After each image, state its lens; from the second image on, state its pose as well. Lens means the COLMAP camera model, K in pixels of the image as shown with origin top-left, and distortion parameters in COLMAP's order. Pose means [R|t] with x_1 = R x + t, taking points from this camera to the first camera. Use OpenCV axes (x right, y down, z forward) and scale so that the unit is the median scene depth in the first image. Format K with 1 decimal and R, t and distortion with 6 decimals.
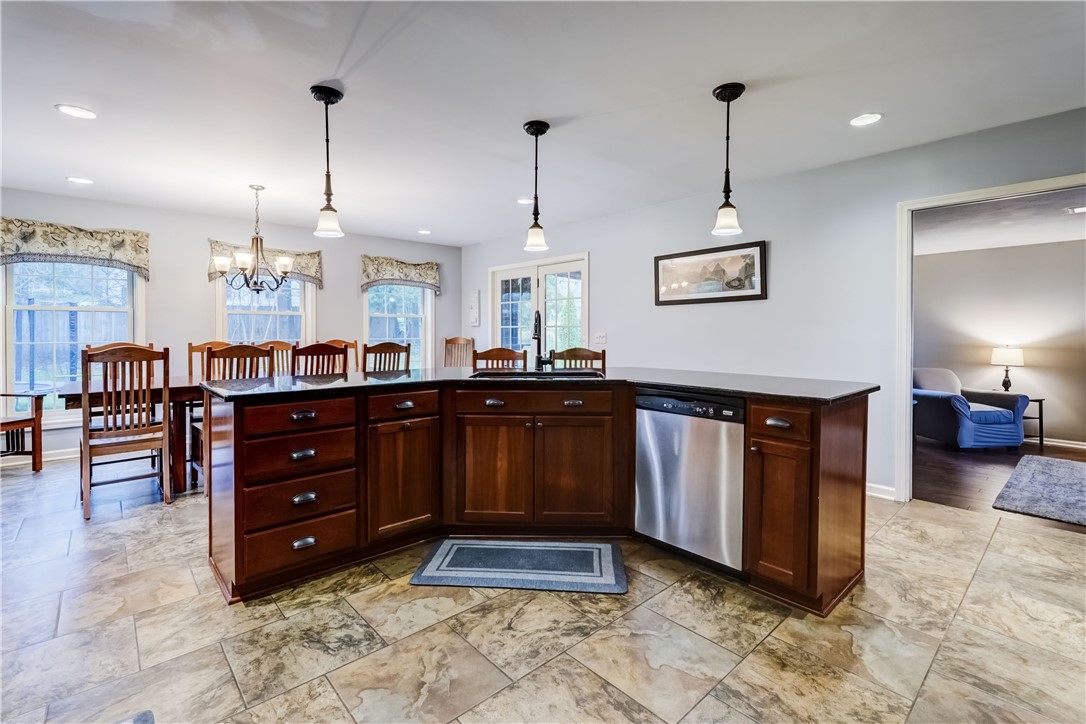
lens RADIAL K [[493.6, 0, 541.8], [0, 493.6, 336.0], [0, 0, 1]] dist [-0.012485, 0.007070]
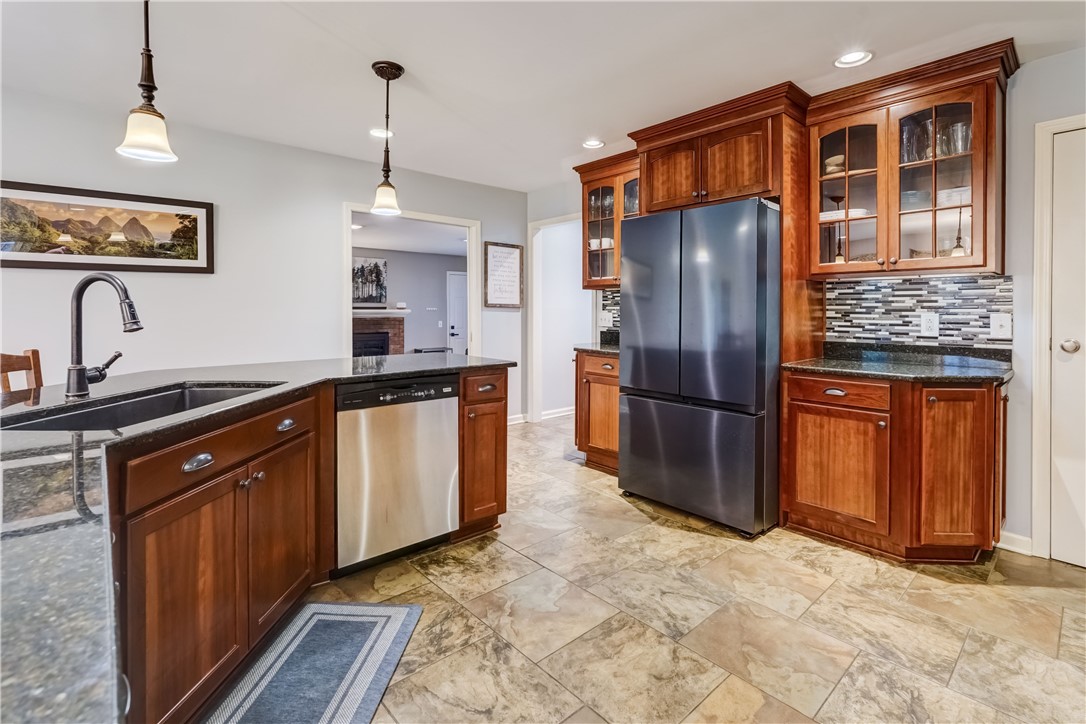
lens RADIAL K [[504.8, 0, 544.2], [0, 504.8, 312.6], [0, 0, 1]] dist [-0.000505, 0.001074]
pose [[-0.002652, -0.006400, 0.999976, -0.395955], [0.008755, 0.999941, 0.006423, -0.009248], [-0.999958, 0.008772, -0.002596, 0.434102]]
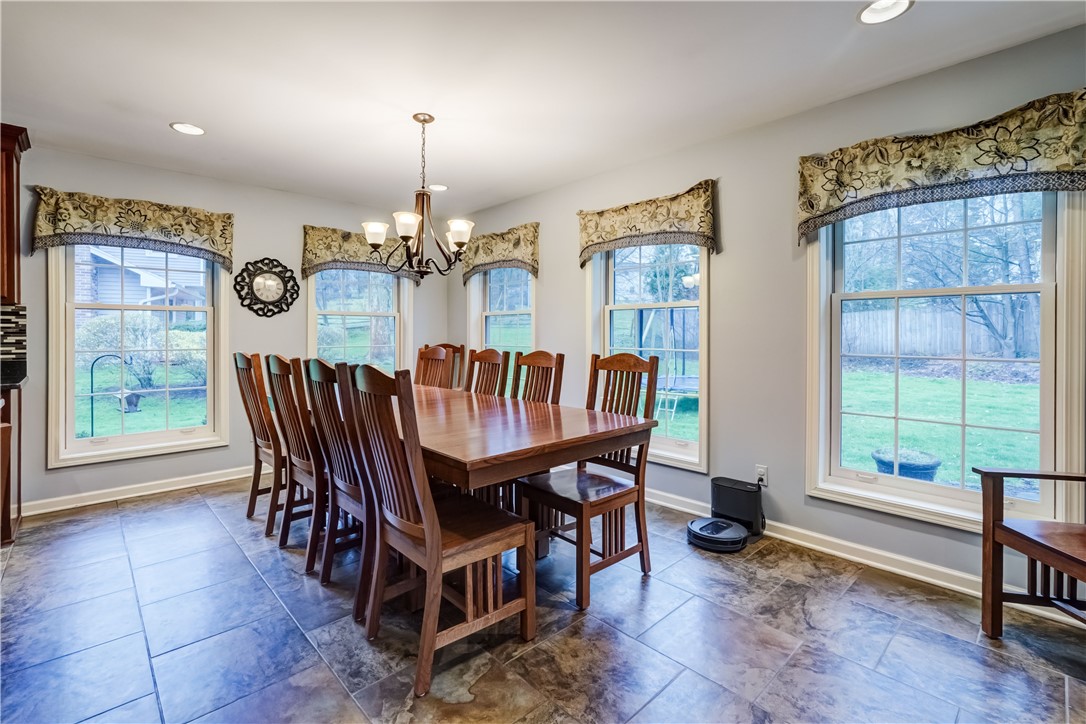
lens RADIAL K [[493.6, 0, 541.8], [0, 493.6, 336.0], [0, 0, 1]] dist [-0.012485, 0.007070]
pose [[0.026243, 0.003765, -0.999649, 0.088312], [-0.012060, 0.999921, 0.003450, -0.014084], [0.999583, 0.011965, 0.026286, 1.201551]]
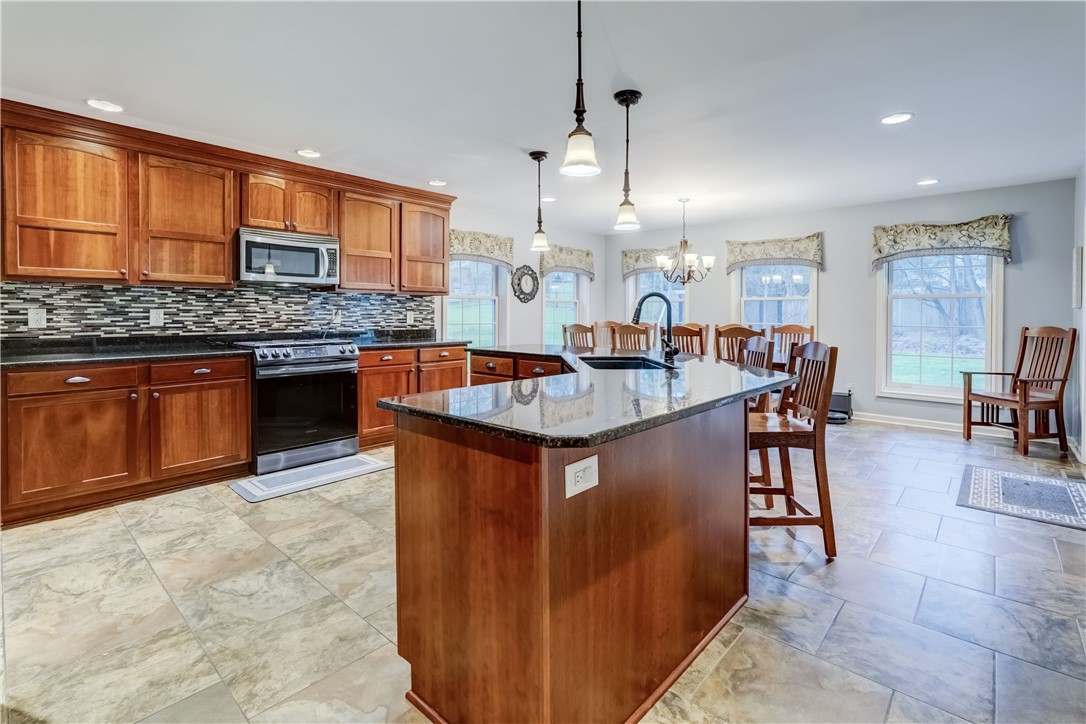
lens RADIAL K [[496.0, 0, 552.2], [0, 496.0, 317.5], [0, 0, 1]] dist [-0.001488, 0.000045]
pose [[0.111182, 0.007412, -0.993772, 0.666422], [-0.015859, 0.999858, 0.005683, -0.006336], [0.993674, 0.015128, 0.111284, 0.558010]]
